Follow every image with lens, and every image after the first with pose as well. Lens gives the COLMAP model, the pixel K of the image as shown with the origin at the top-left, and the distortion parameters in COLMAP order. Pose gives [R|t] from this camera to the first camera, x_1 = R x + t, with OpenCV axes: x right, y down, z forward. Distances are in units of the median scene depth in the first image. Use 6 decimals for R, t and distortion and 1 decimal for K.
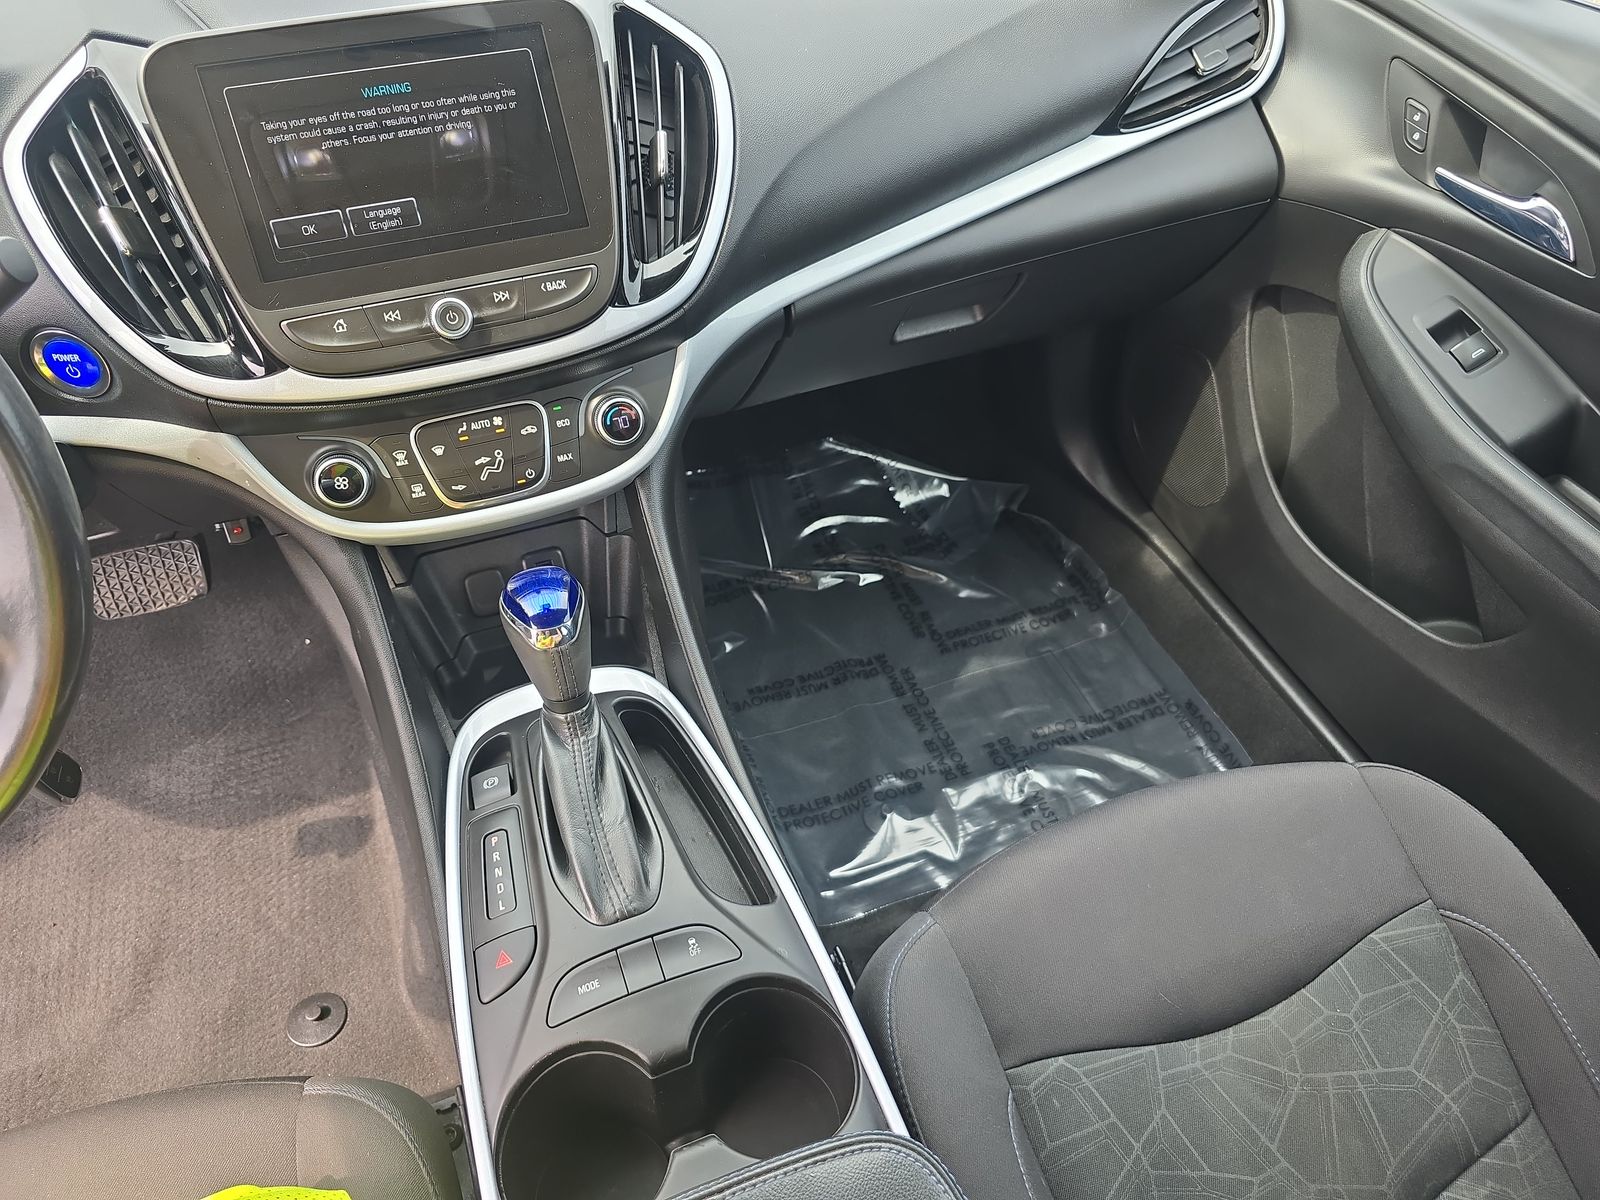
lens RADIAL K [[1081.8, 0, 799.2], [0, 1081.8, 596.3], [0, 0, 1]] dist [-0.004464, 0.000307]
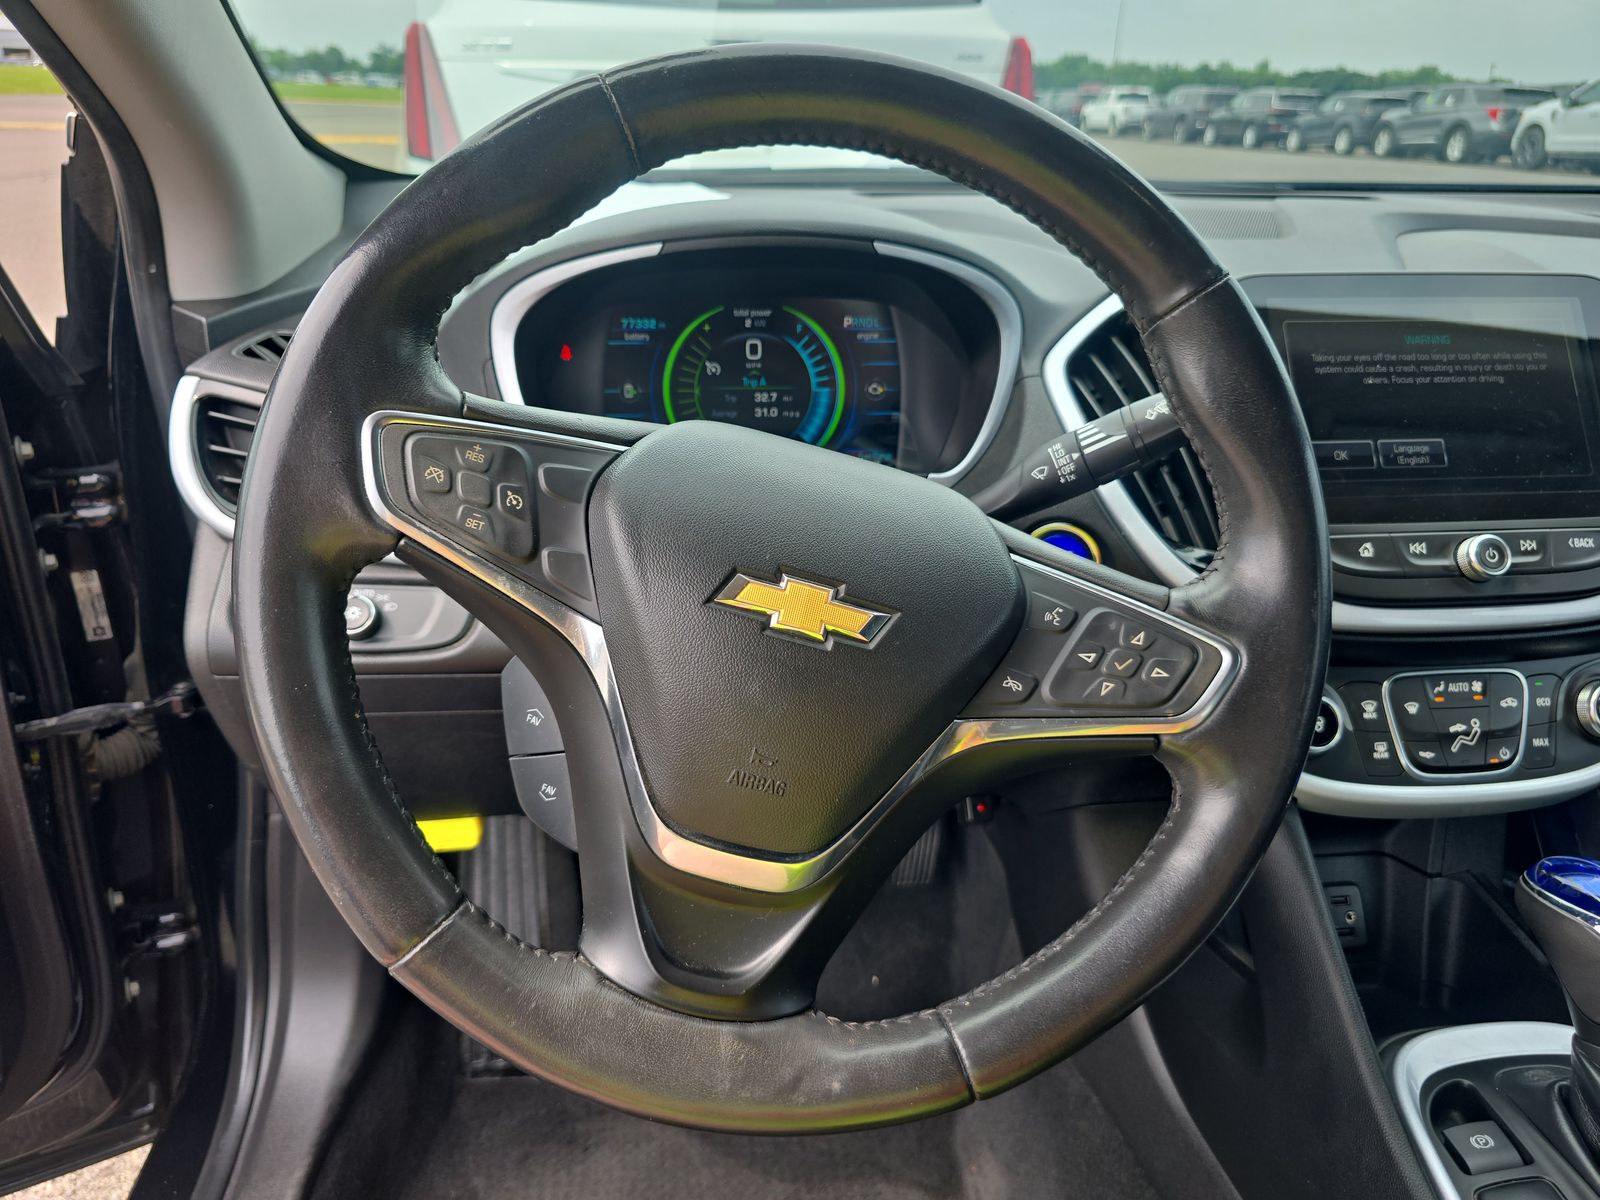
lens RADIAL K [[1081.8, 0, 798.3], [0, 1081.8, 600.4], [0, 0, 1]] dist [-0.004464, 0.000307]
pose [[0.967055, 0.098802, -0.234611, -0.659019], [-0.186348, 0.902626, -0.387995, 0.231307], [0.173431, 0.418932, 0.891301, 0.111132]]
